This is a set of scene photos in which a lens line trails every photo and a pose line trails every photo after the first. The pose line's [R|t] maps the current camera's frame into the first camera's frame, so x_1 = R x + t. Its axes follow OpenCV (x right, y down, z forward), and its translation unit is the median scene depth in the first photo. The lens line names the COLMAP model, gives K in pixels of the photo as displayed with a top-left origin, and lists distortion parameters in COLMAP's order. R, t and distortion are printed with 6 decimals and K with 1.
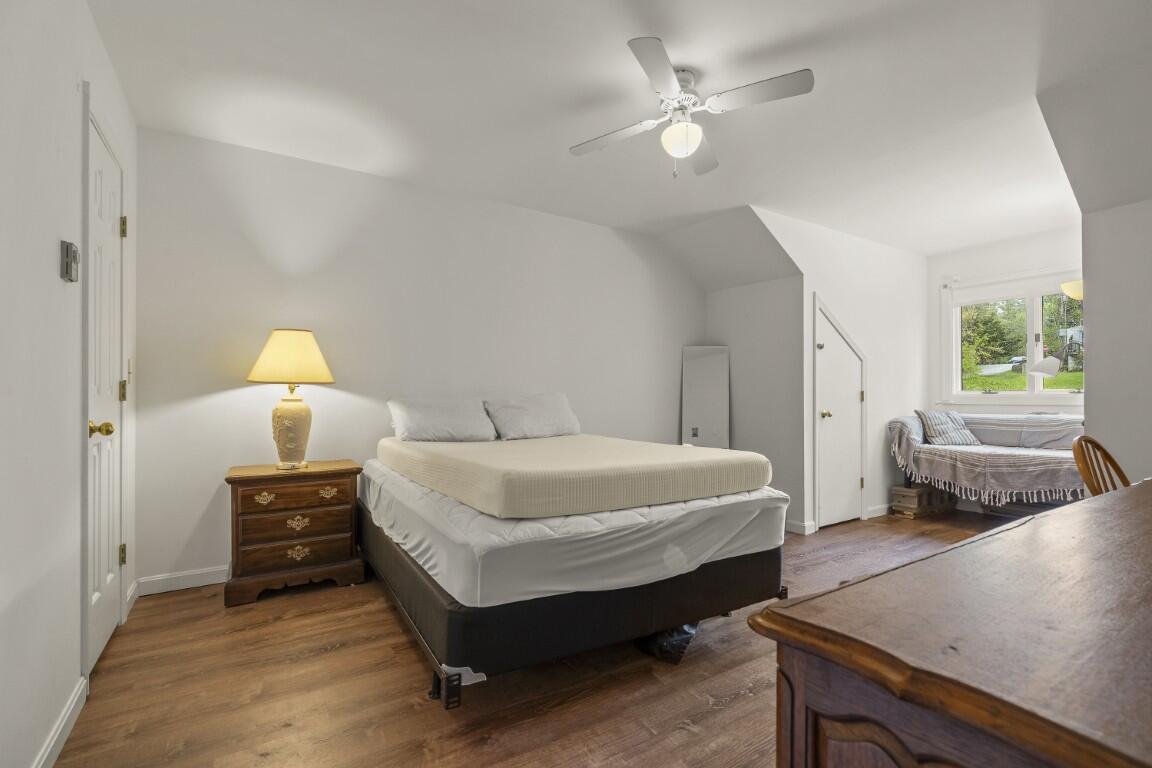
lens RADIAL K [[521.9, 0, 576.8], [0, 521.9, 391.3], [0, 0, 1]] dist [-0.009413, 0.000547]
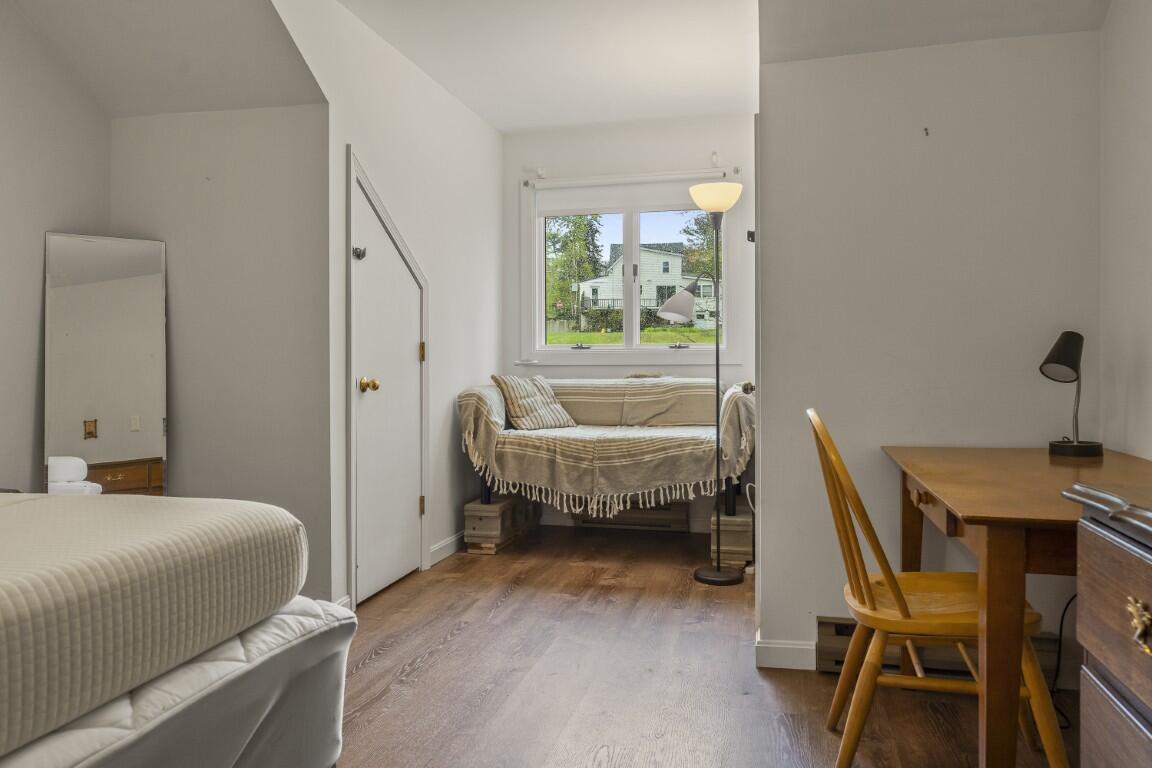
lens RADIAL K [[805.1, 0, 577.4], [0, 805.1, 361.2], [0, 0, 1]] dist [0.003311, 0.002959]
pose [[0.725739, -0.004970, 0.687953, 0.075428], [-0.001775, 0.999957, 0.009097, 0.012229], [-0.687968, -0.007823, 0.725699, 0.268898]]
